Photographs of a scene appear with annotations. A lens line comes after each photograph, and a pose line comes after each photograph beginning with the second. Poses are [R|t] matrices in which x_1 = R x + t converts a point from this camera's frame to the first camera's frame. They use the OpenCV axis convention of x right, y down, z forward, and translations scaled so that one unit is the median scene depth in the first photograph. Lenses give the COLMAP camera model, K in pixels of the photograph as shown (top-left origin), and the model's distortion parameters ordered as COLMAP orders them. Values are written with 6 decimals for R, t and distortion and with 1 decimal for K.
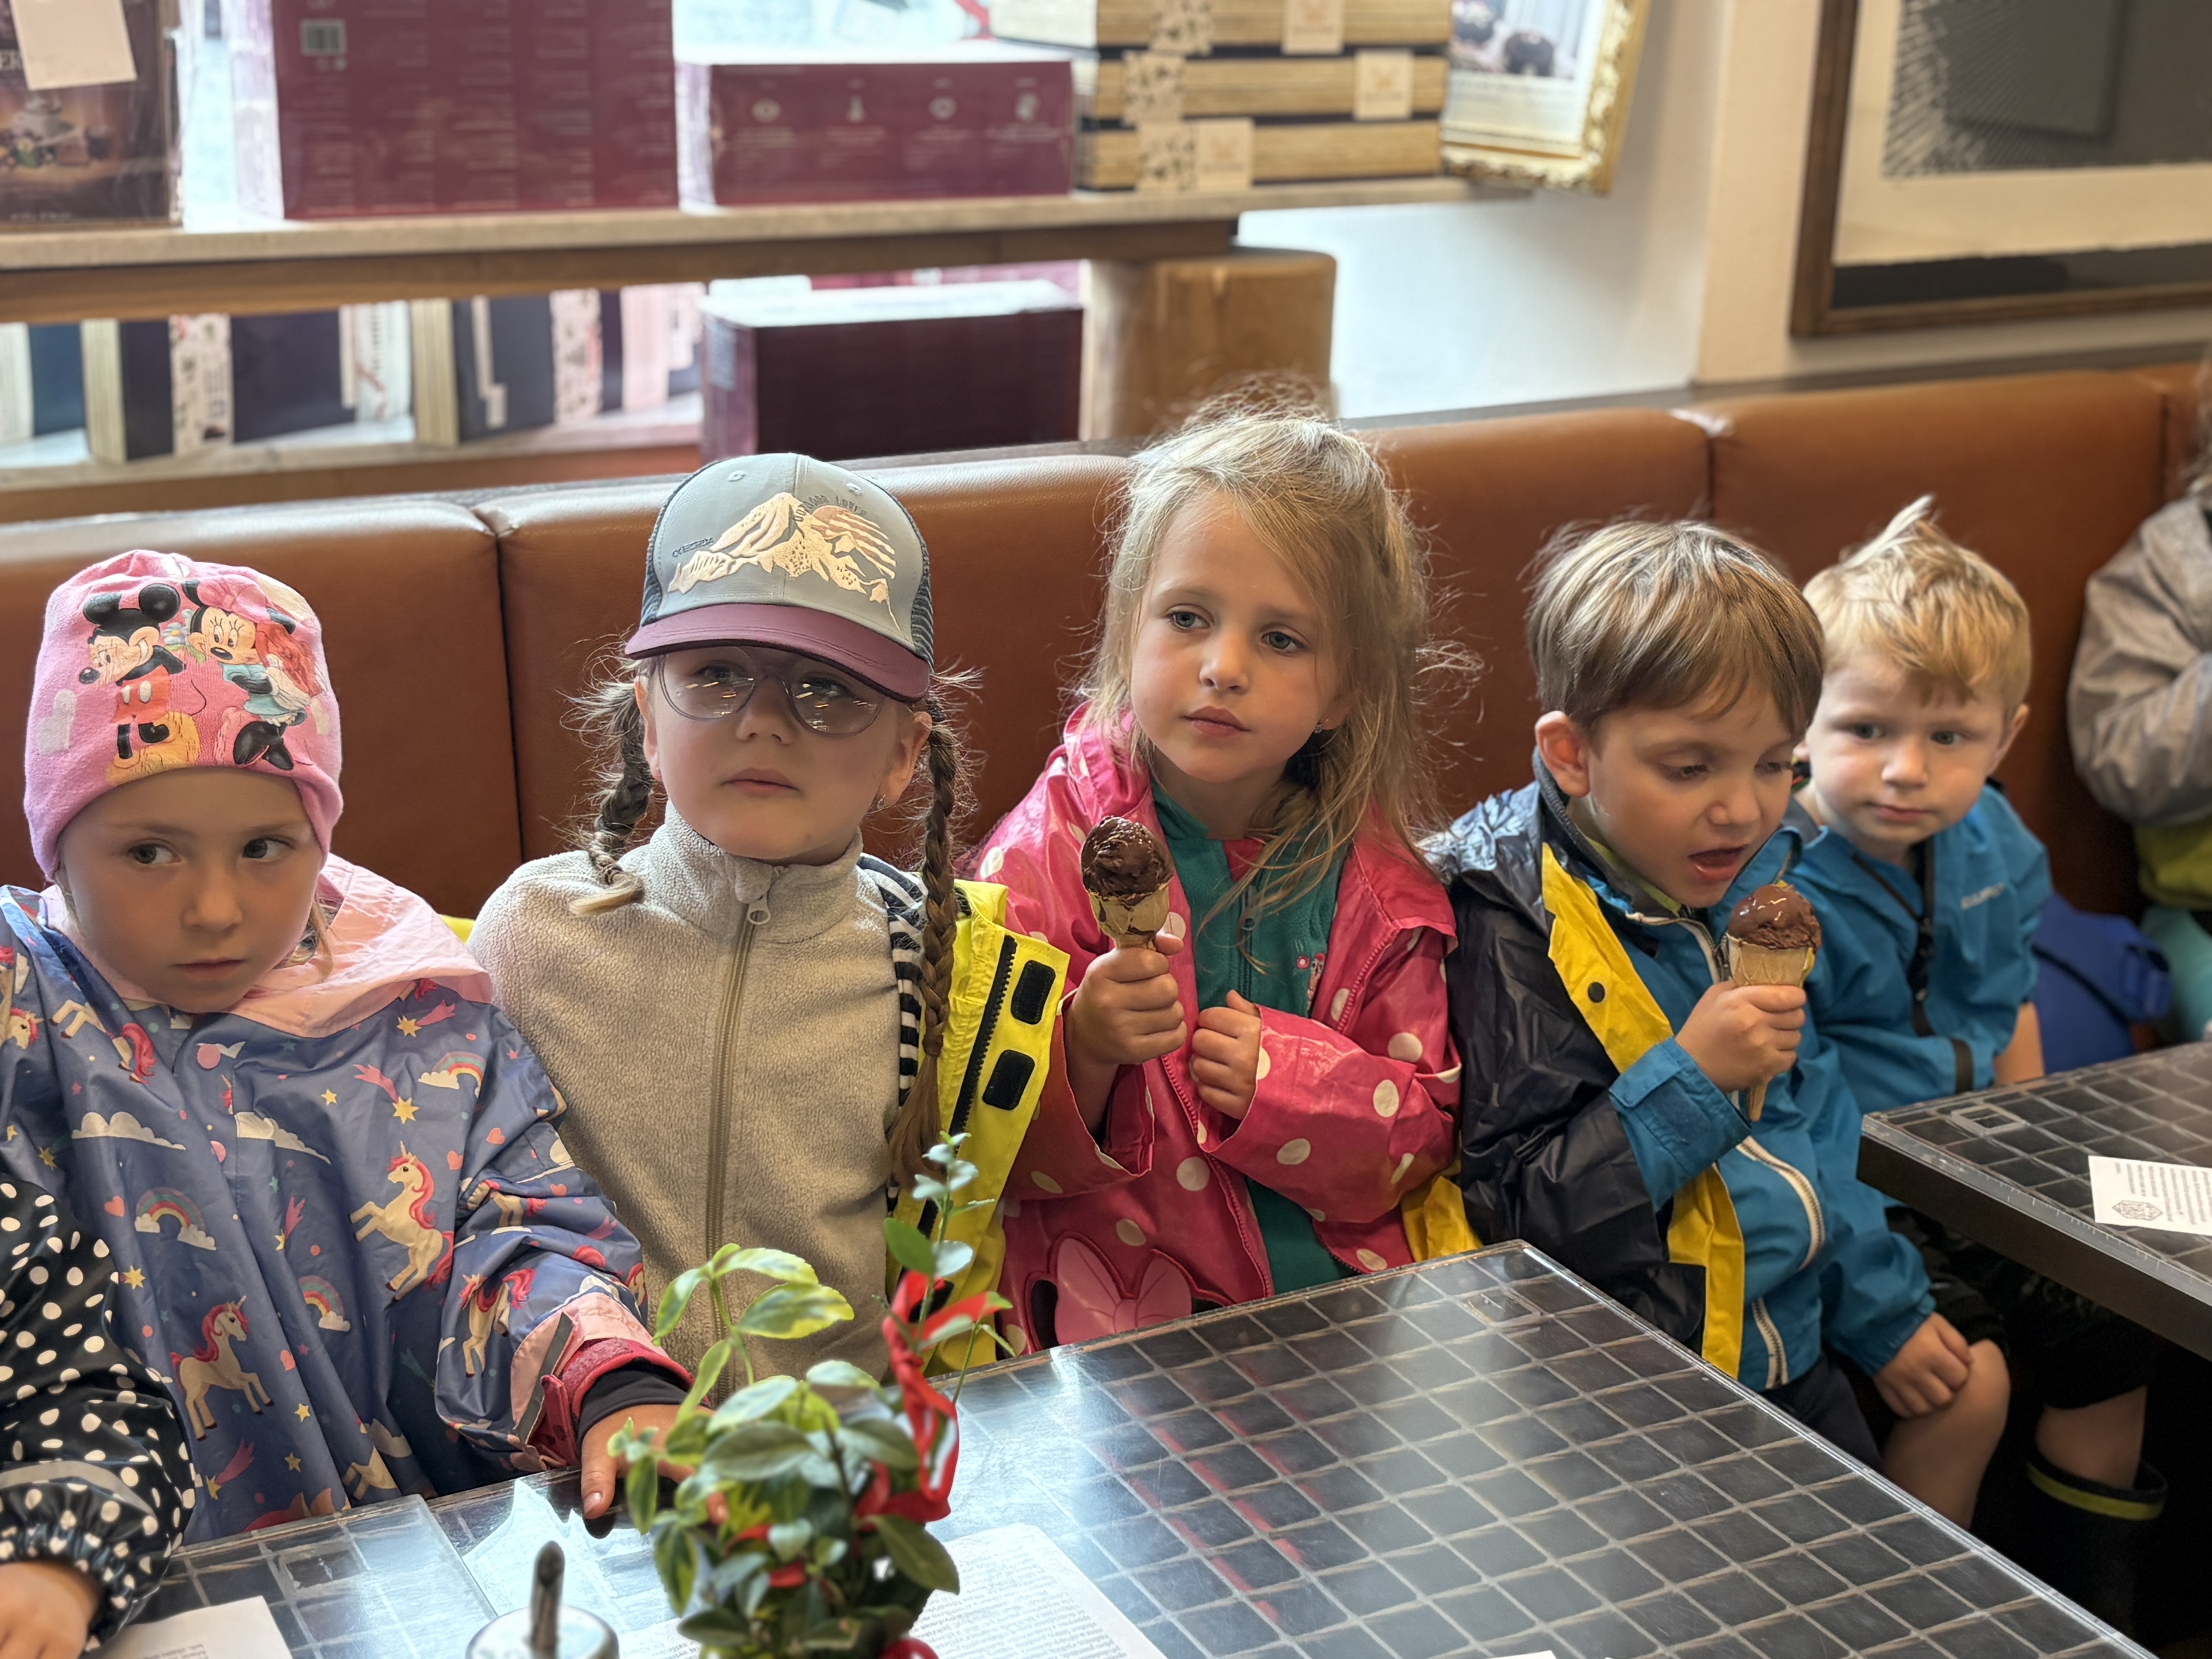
lens RADIAL K [[3027.2, 0, 1081.8], [0, 3027.2, 834.3], [0, 0, 1]] dist [0.044807, 0.000000]
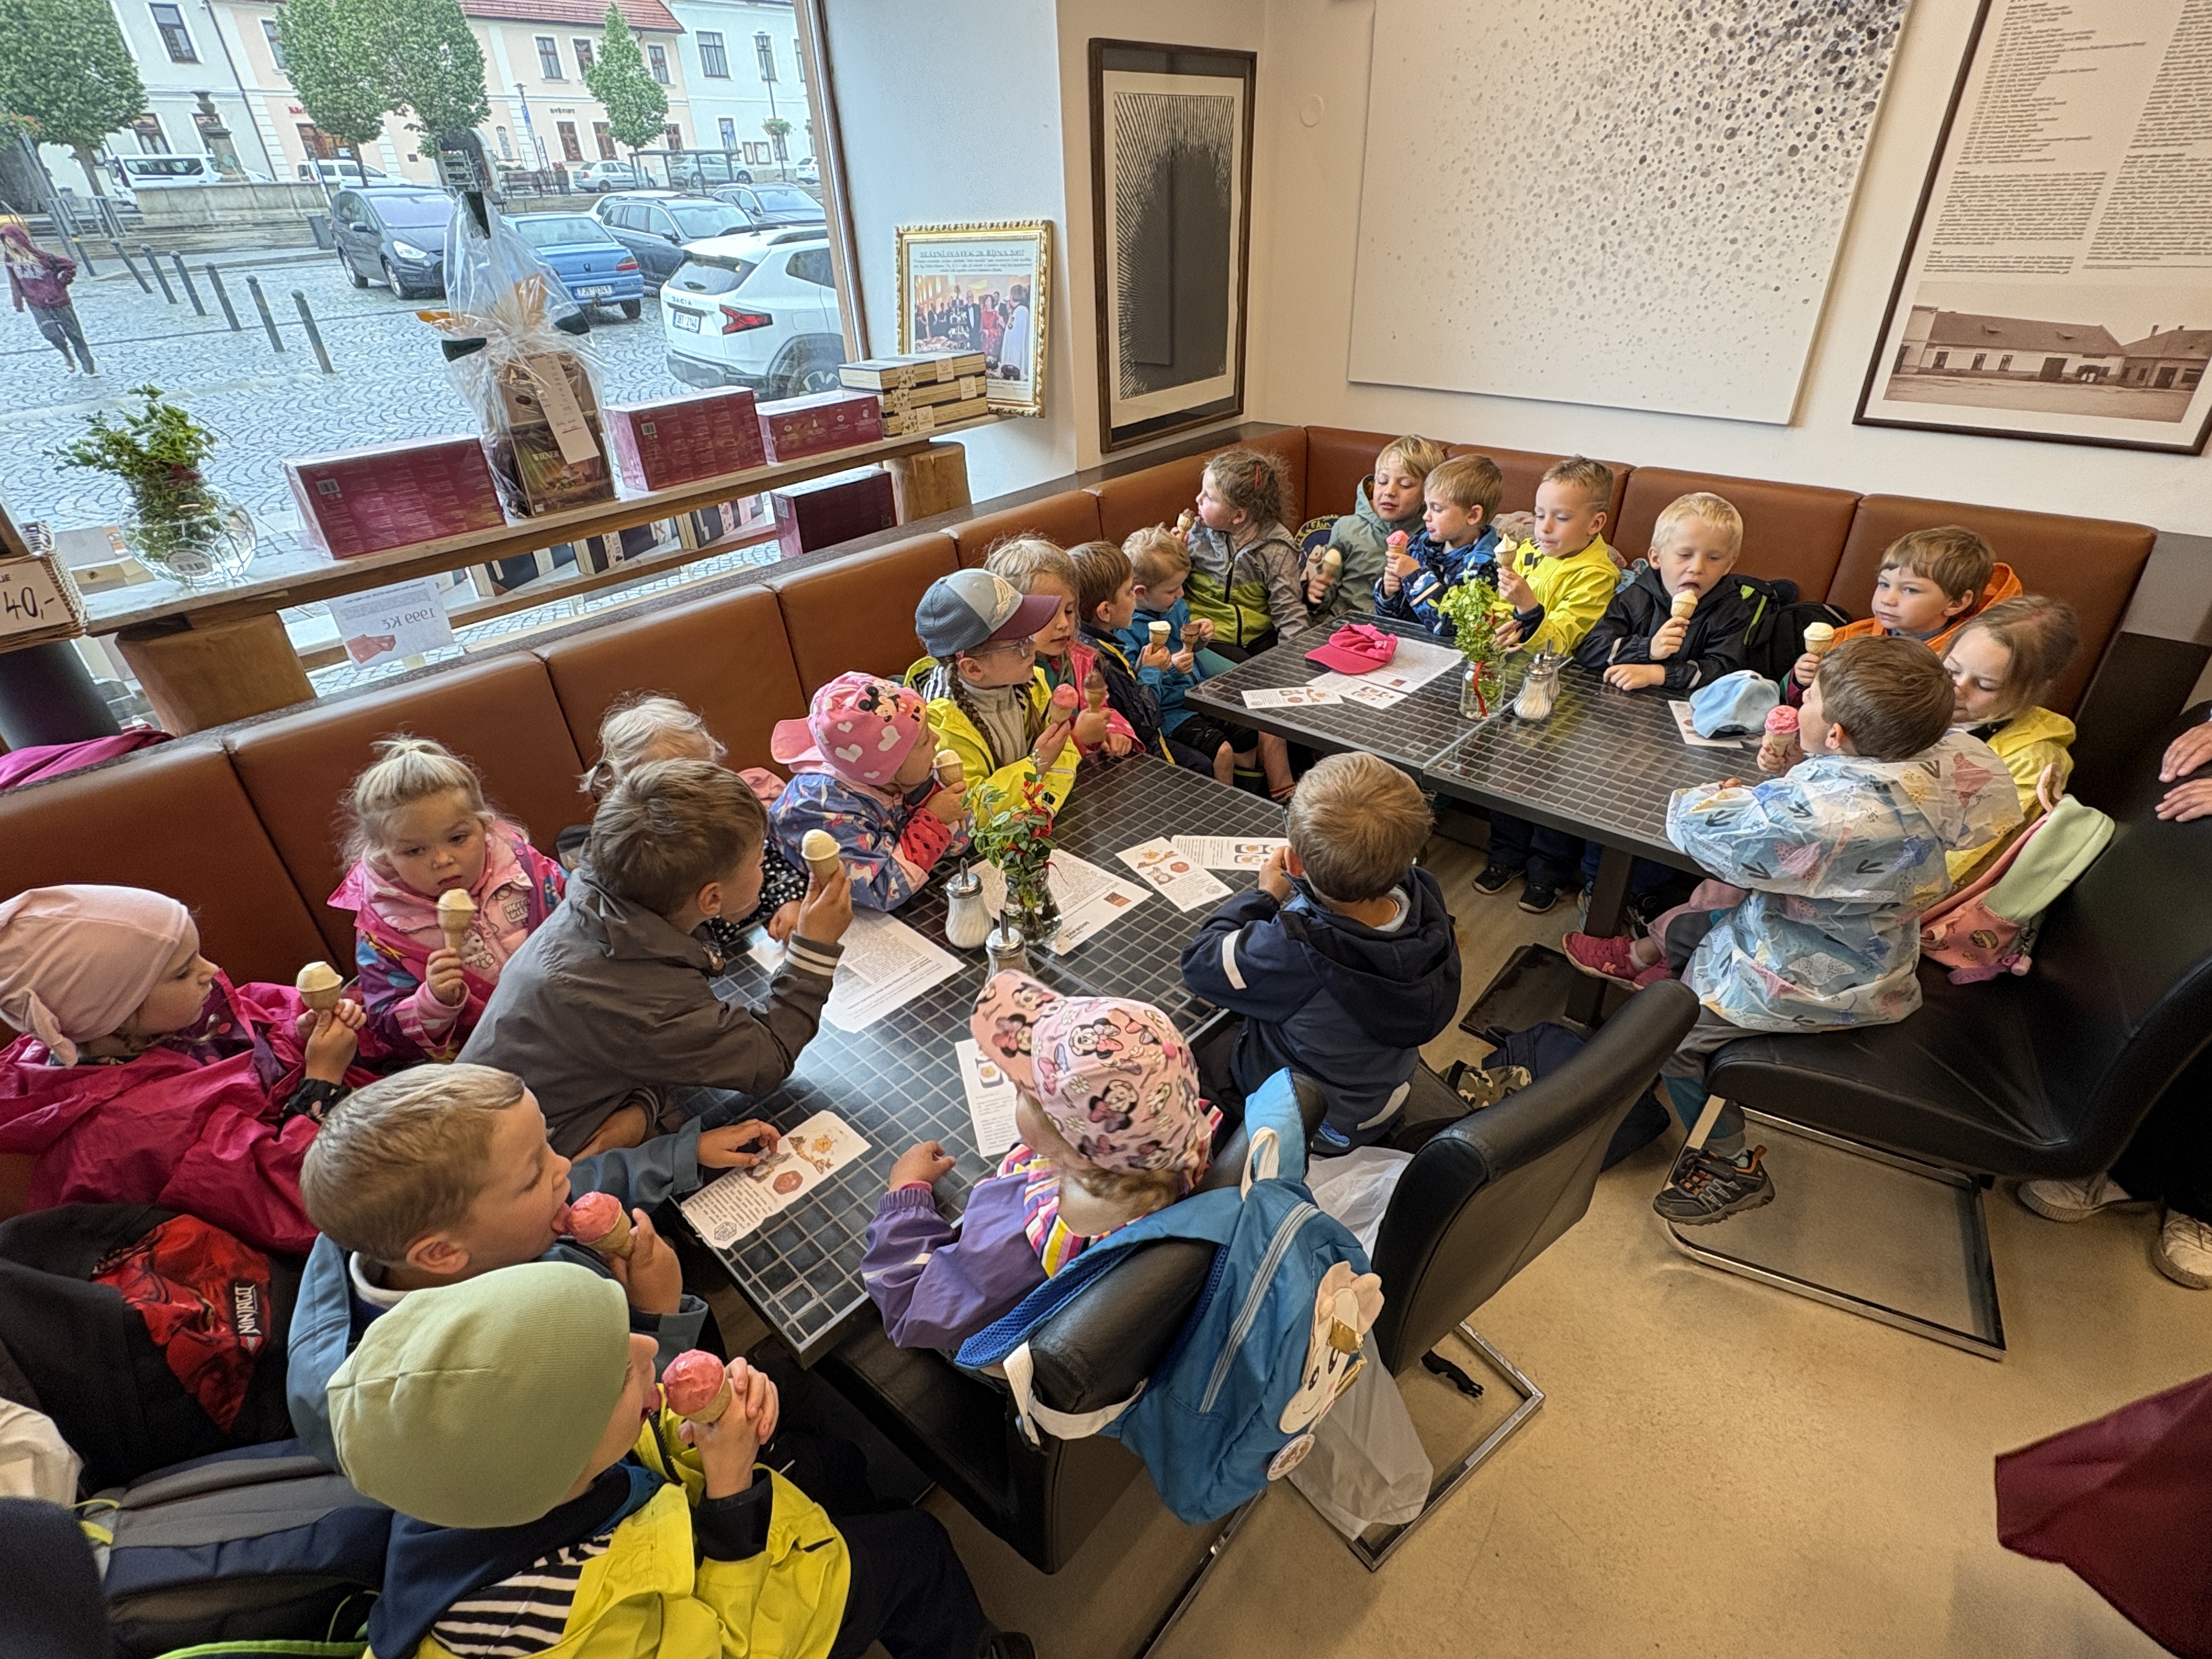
lens RADIAL K [[1060.8, 0, 1100.1], [0, 1060.8, 828.3], [0, 0, 1]] dist [0.000066, -0.000578]
pose [[0.949884, -0.212087, 0.229652, -0.127551], [0.154440, 0.957113, 0.245117, -0.058380], [-0.271789, -0.197365, 0.941901, -0.181631]]
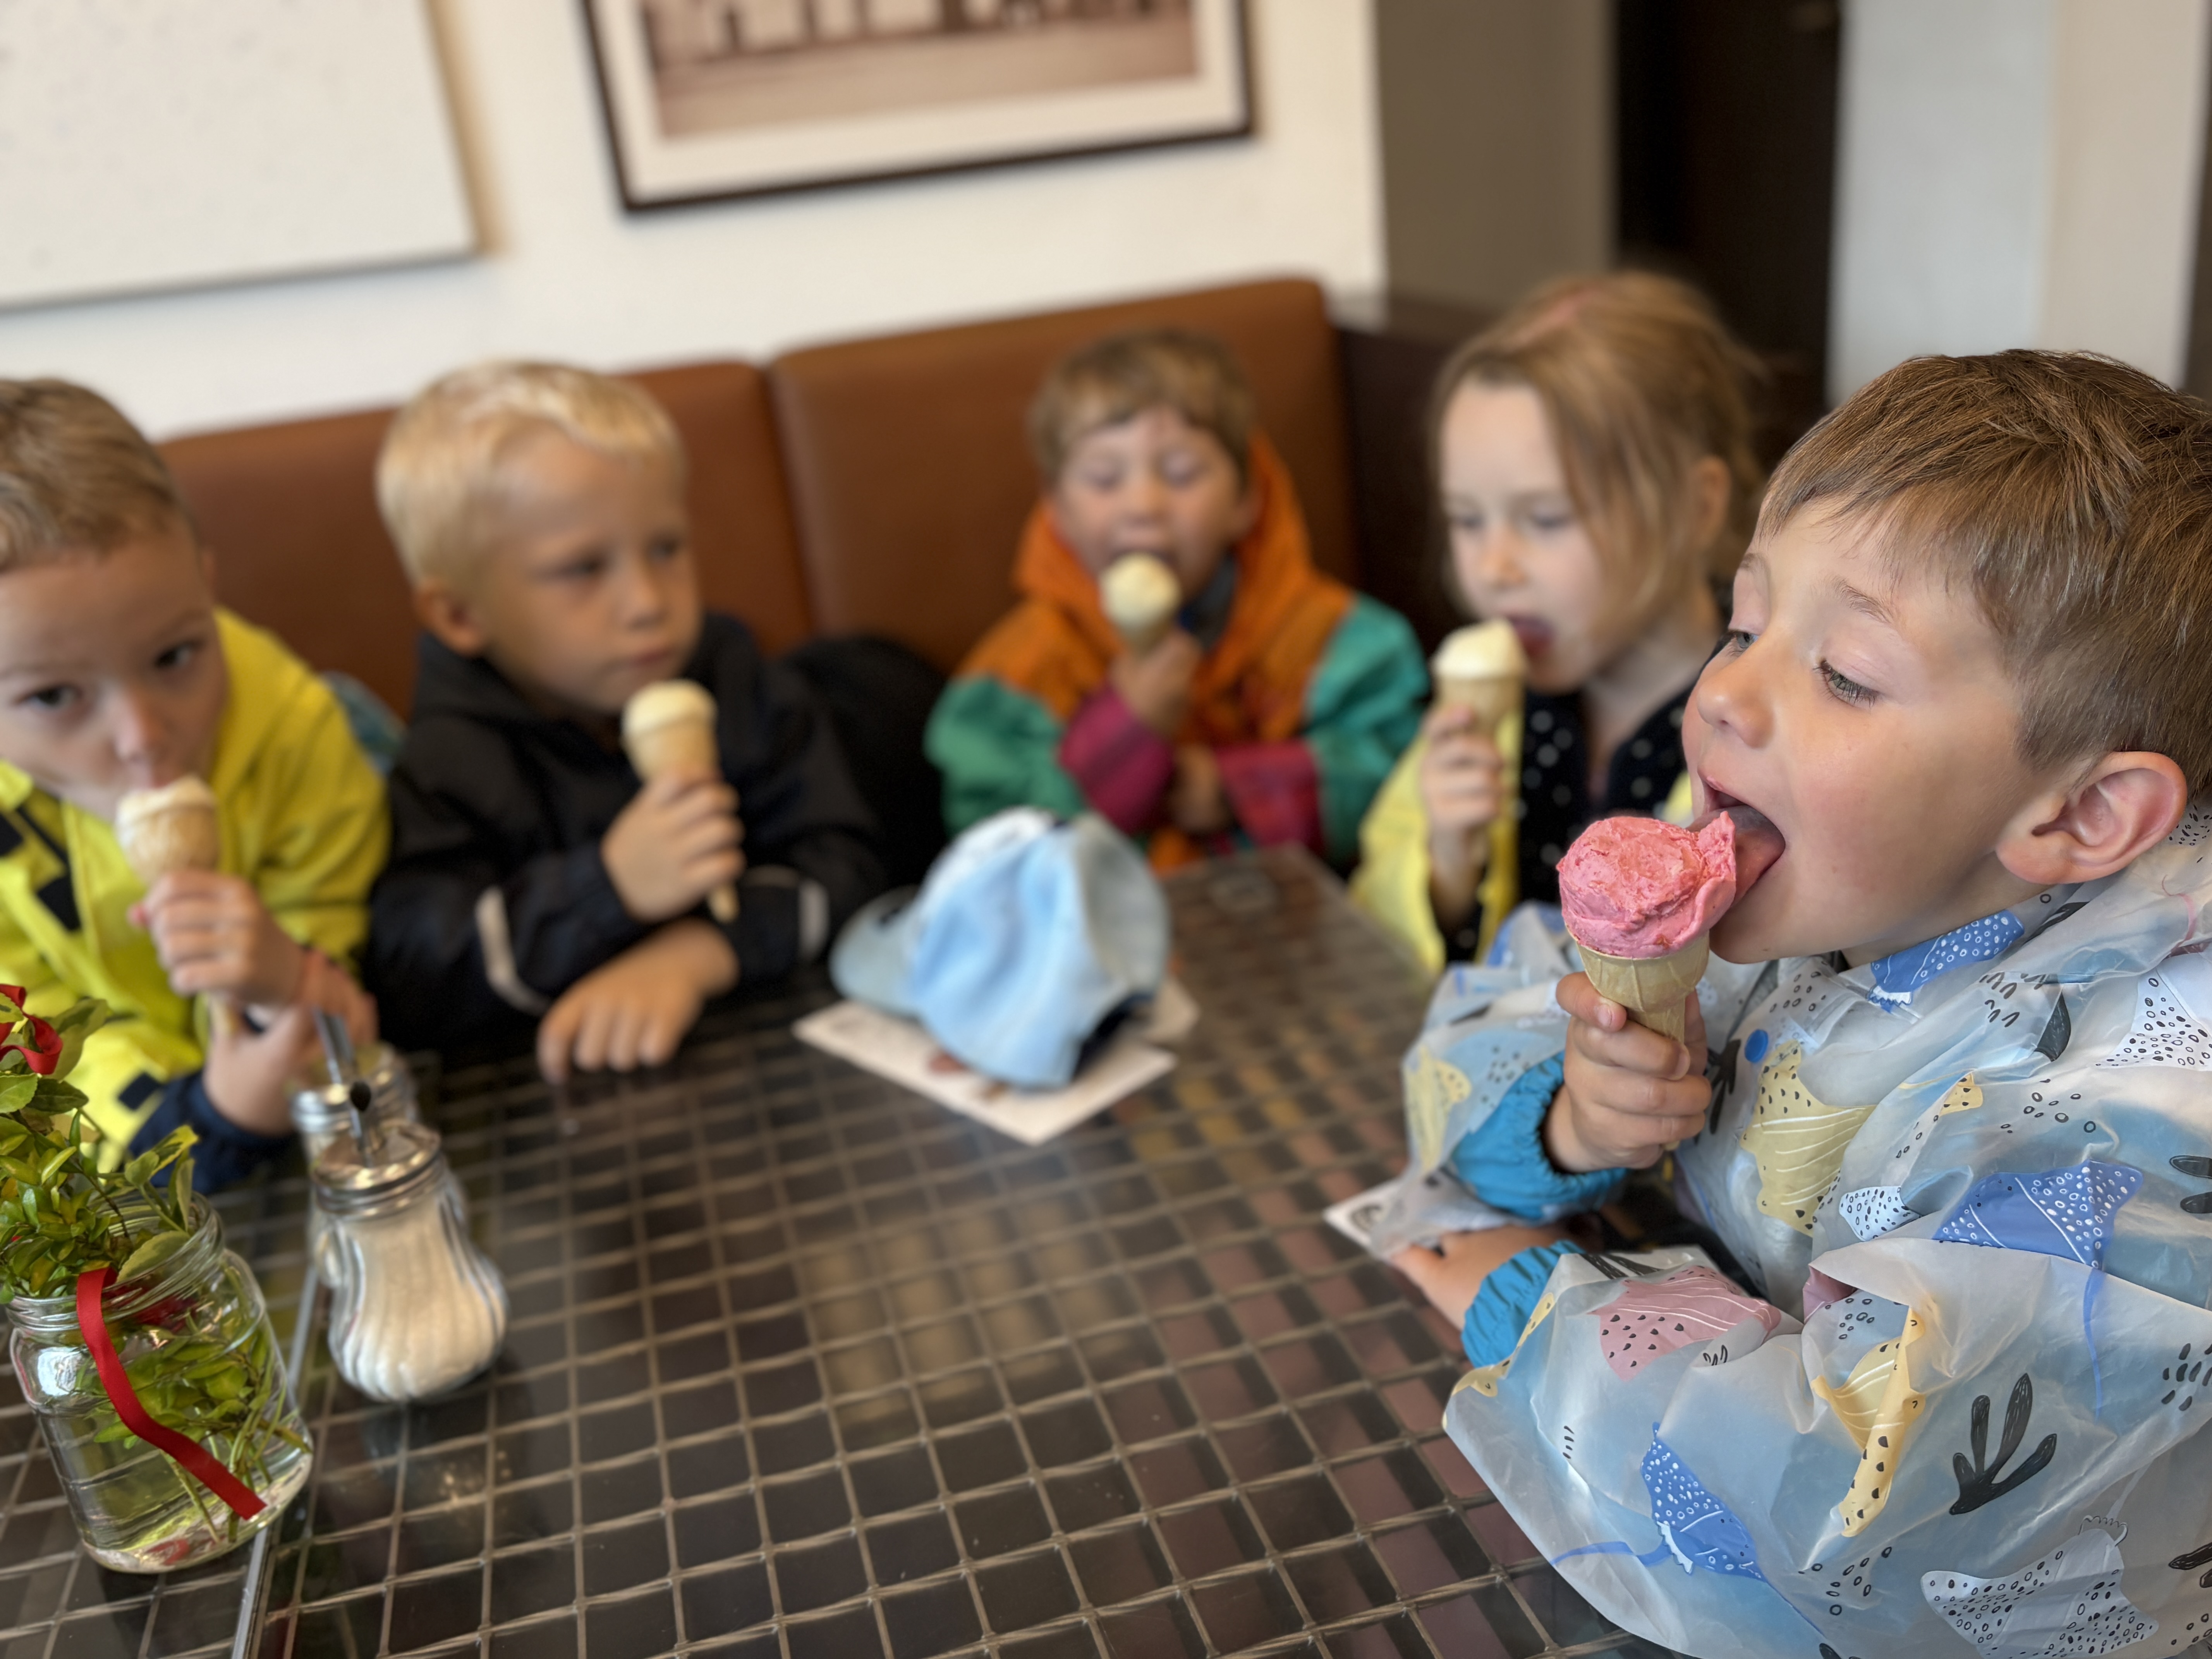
lens RADIAL K [[1901.4, 0, 1088.3], [0, 1901.4, 846.2], [0, 0, 1]] dist [0.026786, -0.013251]
pose [[0.229763, -0.407343, 0.883901, 0.186560], [0.407372, 0.865063, 0.292769, -0.006858], [-0.883887, 0.292809, 0.364700, 0.294226]]
